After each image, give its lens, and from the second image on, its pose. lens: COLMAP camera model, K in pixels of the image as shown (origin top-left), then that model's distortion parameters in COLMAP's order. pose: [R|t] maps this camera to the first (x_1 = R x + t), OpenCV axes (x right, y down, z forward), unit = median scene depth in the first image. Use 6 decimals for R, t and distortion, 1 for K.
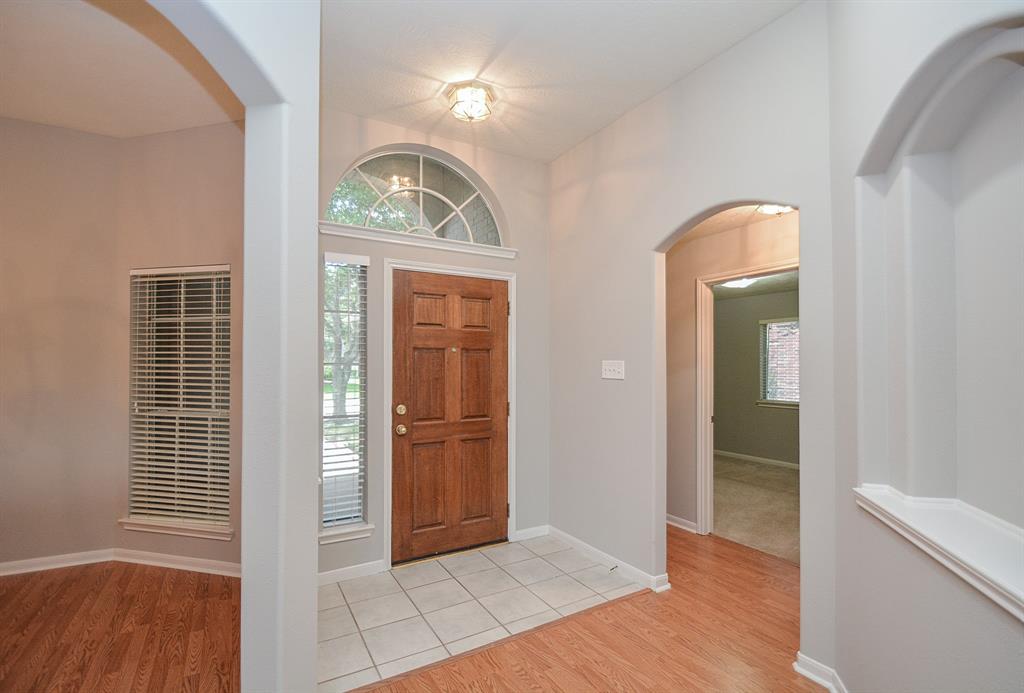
lens RADIAL K [[452.6, 0, 519.5], [0, 452.6, 364.2], [0, 0, 1]] dist [0.003467, -0.000647]
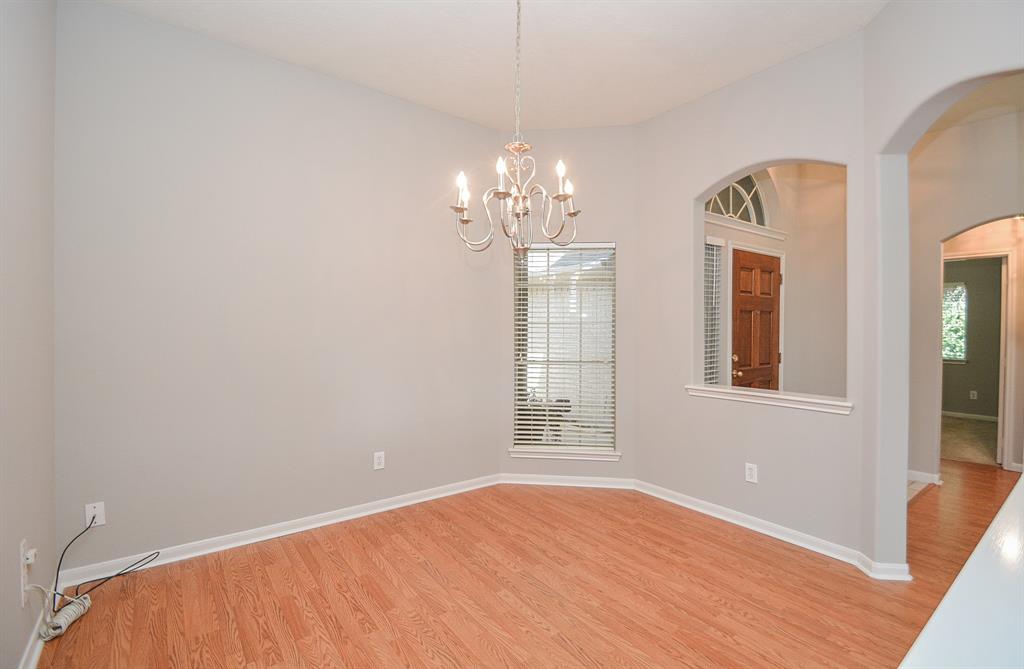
lens RADIAL K [[445.6, 0, 510.2], [0, 445.6, 335.8], [0, 0, 1]] dist [-0.000502, -0.000078]
pose [[0.993013, 0.000527, 0.118004, -1.009957], [-0.005291, 0.999183, 0.040058, -0.011107], [-0.117886, -0.040403, 0.992205, -0.177473]]
